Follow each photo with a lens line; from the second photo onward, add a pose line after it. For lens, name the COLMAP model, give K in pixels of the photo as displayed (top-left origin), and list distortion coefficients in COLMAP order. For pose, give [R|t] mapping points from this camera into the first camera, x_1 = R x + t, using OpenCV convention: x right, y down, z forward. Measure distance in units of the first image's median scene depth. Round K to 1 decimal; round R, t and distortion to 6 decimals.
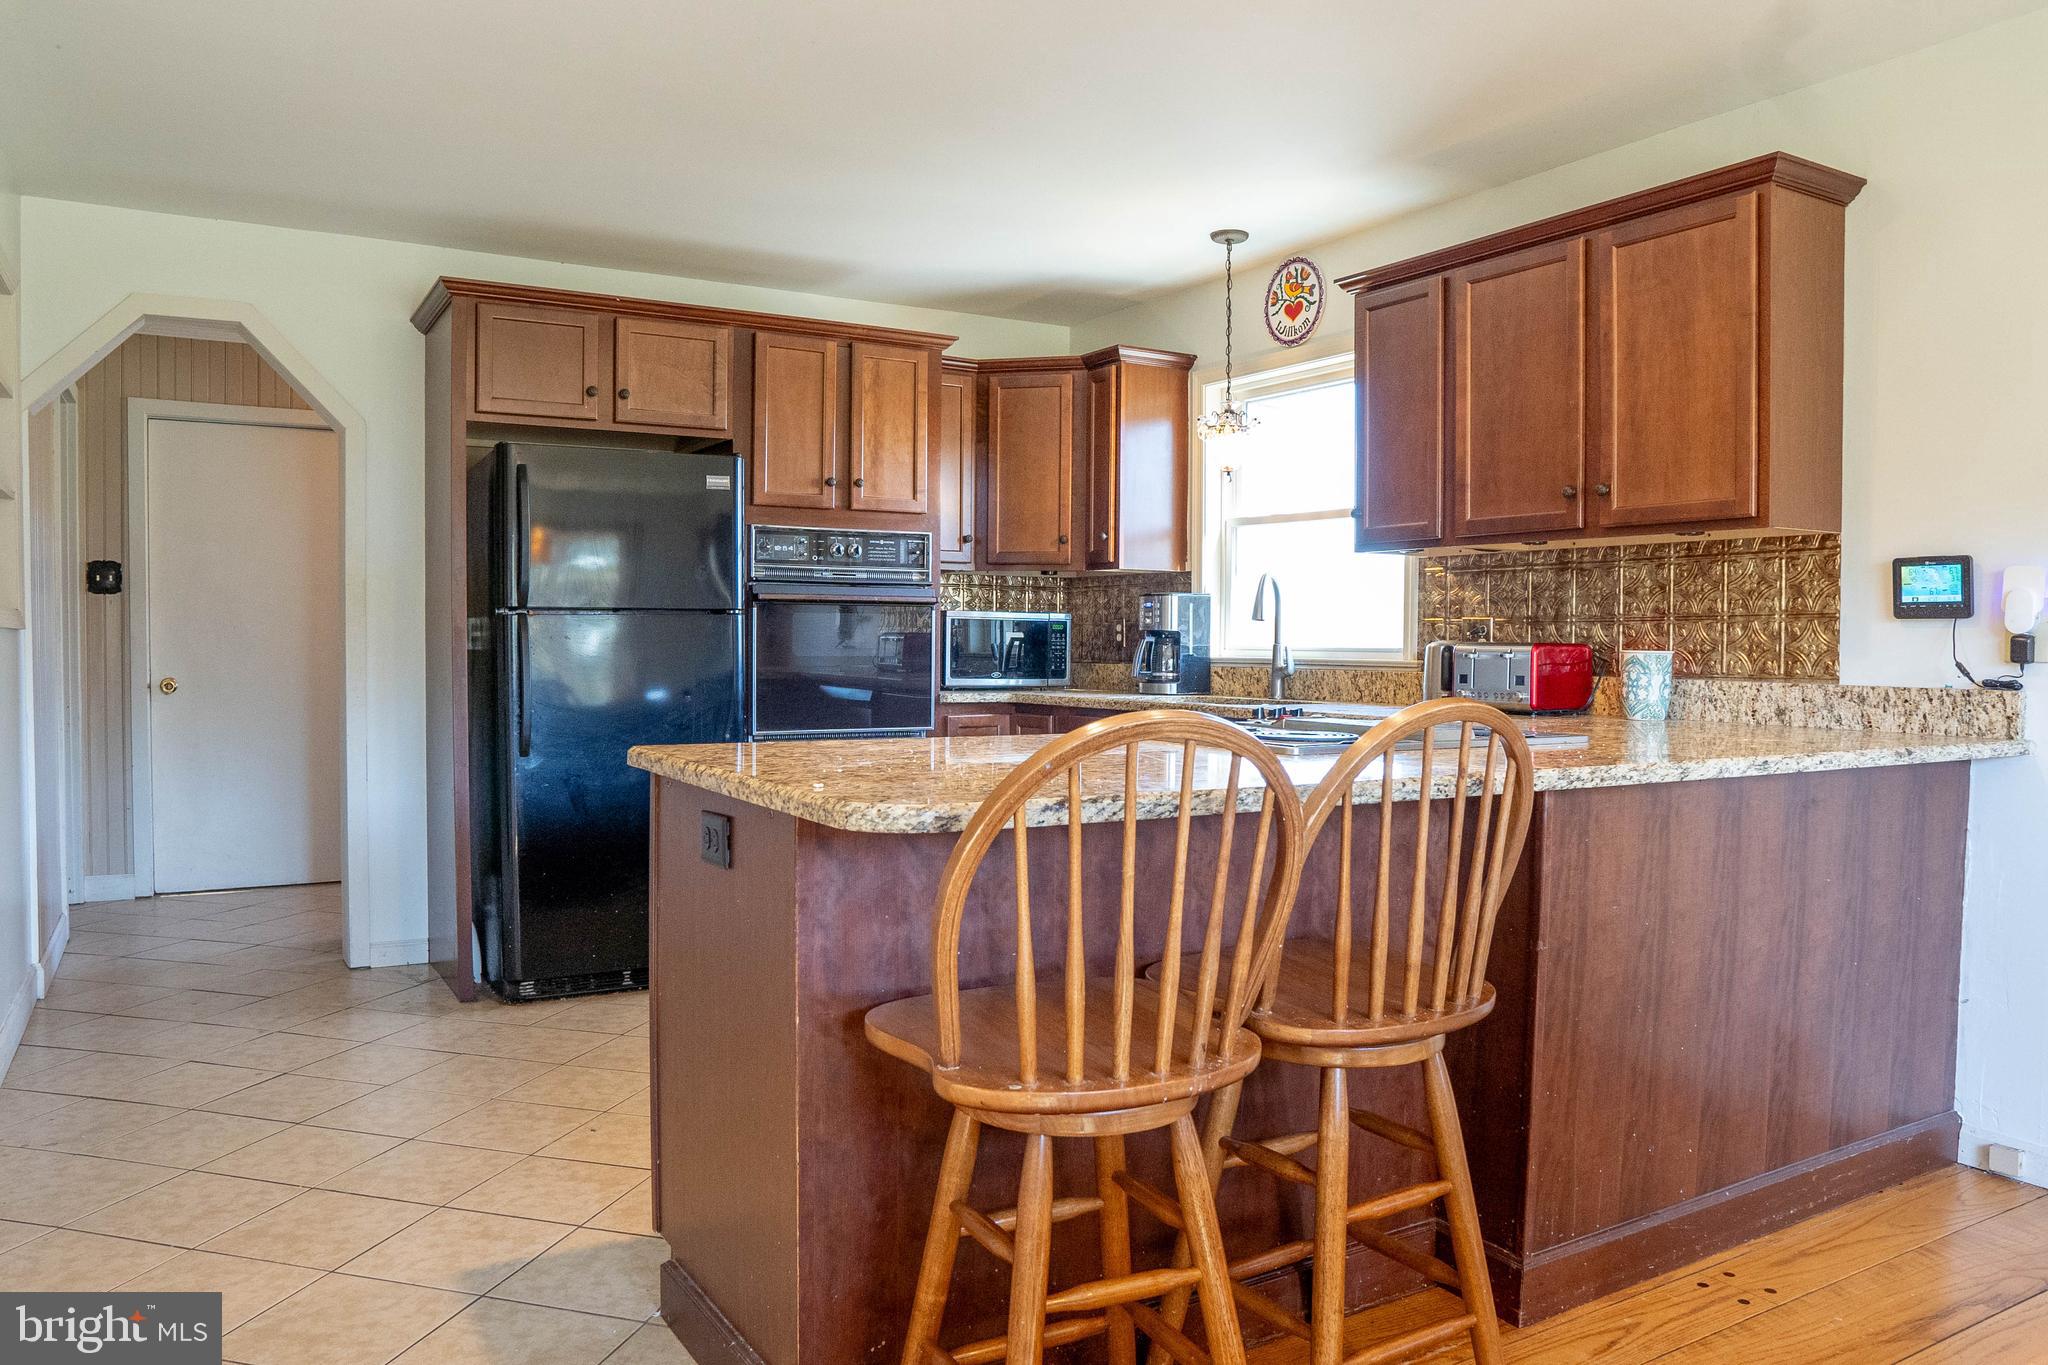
lens RADIAL K [[1463.4, 0, 1016.1], [0, 1463.4, 688.2], [0, 0, 1]] dist [-0.086191, 0.044512]
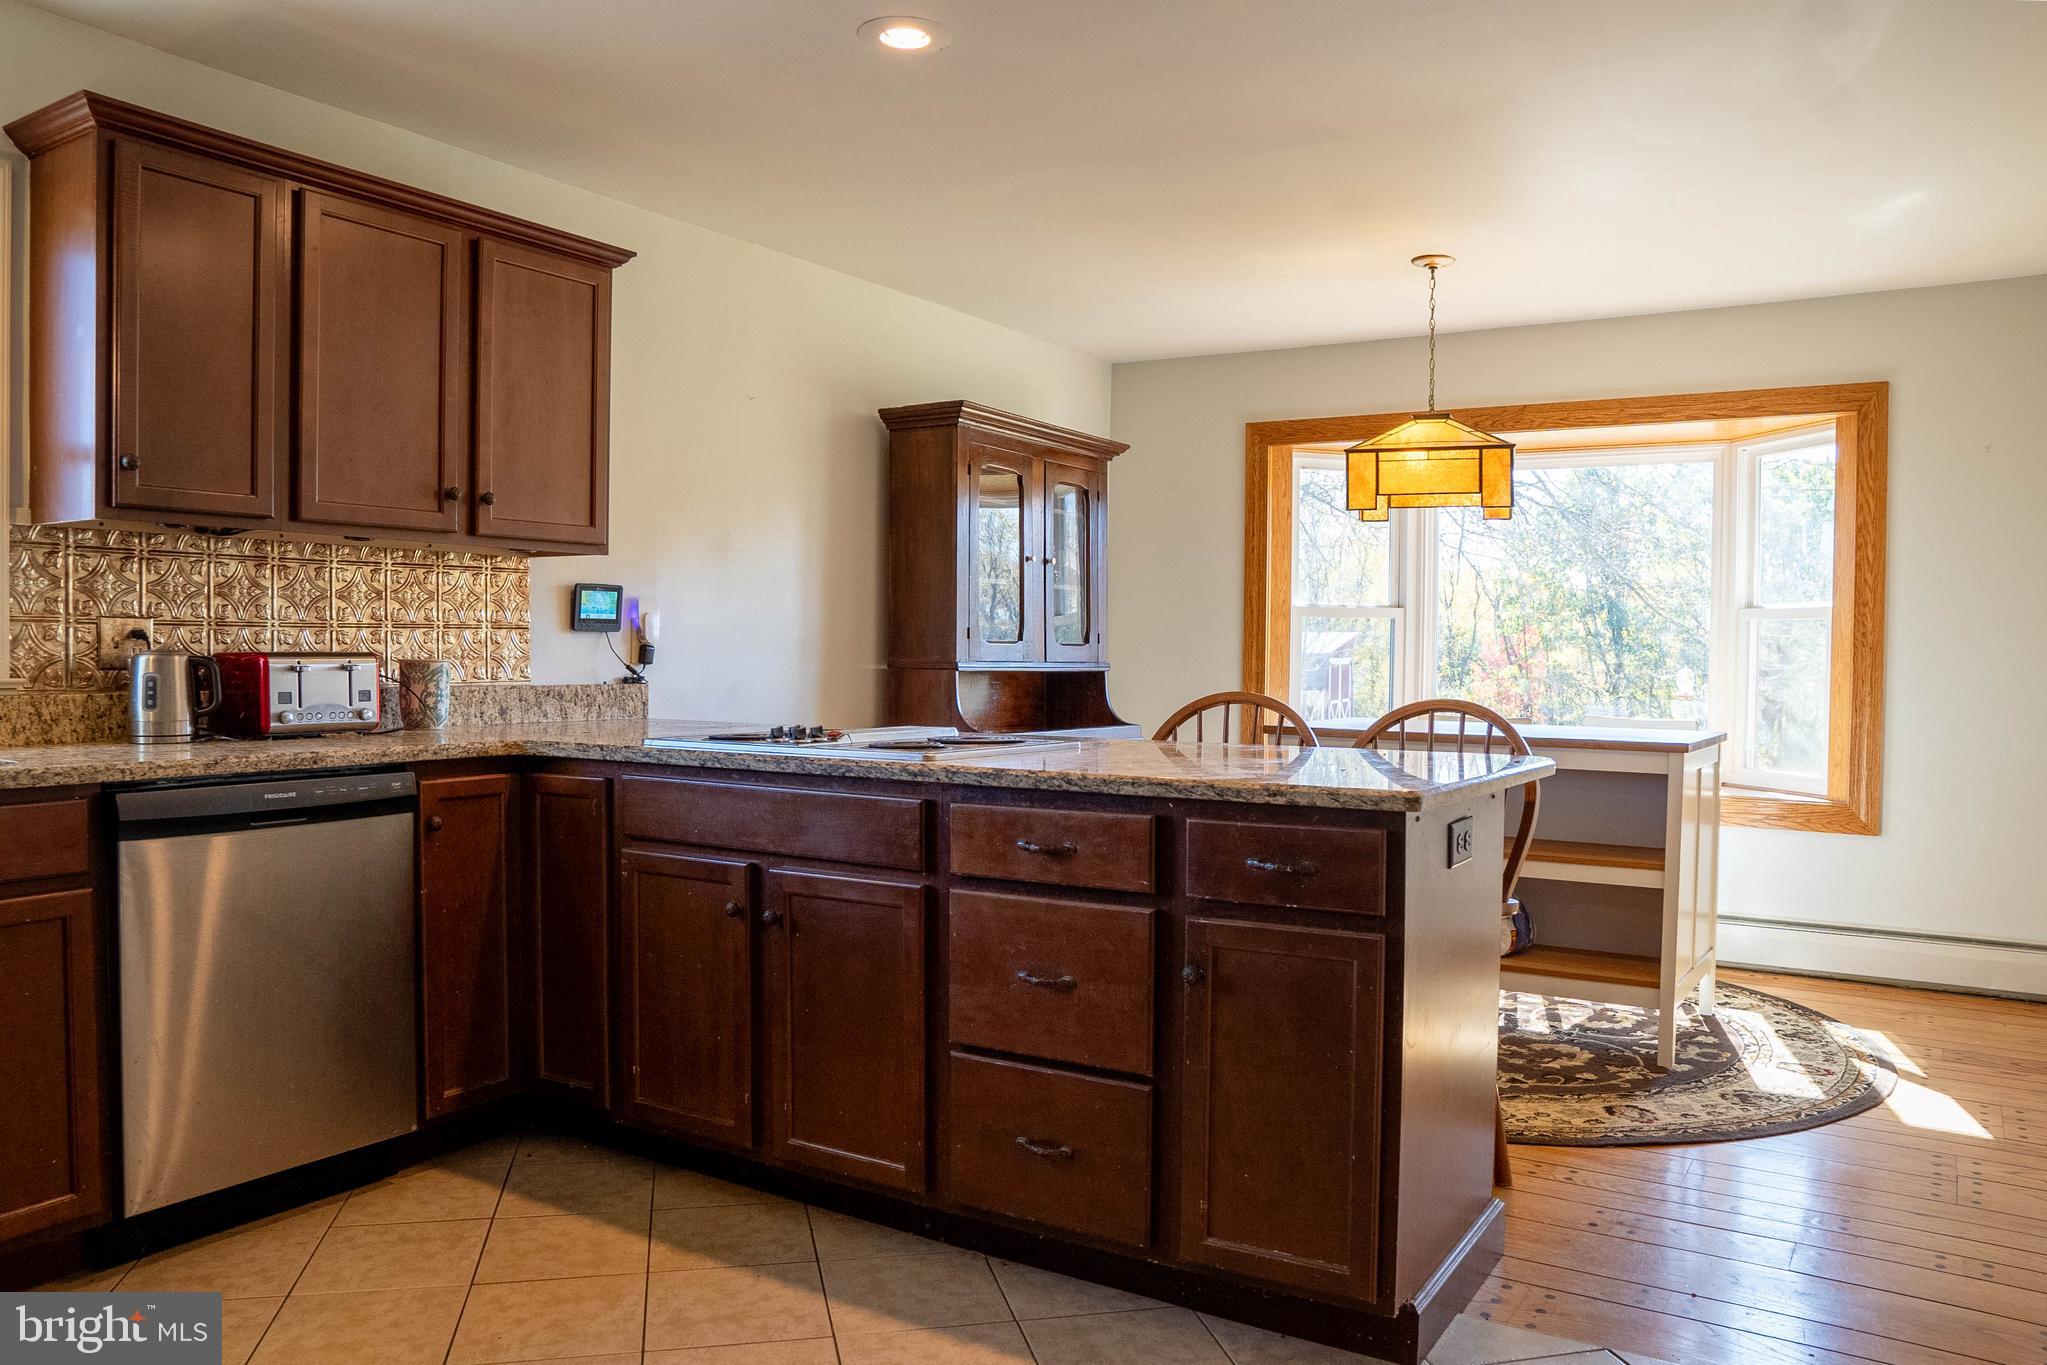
lens RADIAL K [[1462.6, 0, 1001.8], [0, 1462.6, 689.4], [0, 0, 1]] dist [-0.086191, 0.044512]
pose [[-0.441032, -0.033528, 0.896865, -0.479847], [0.019189, 0.998721, 0.046772, -0.033785], [-0.897286, 0.037839, -0.439825, 0.829918]]
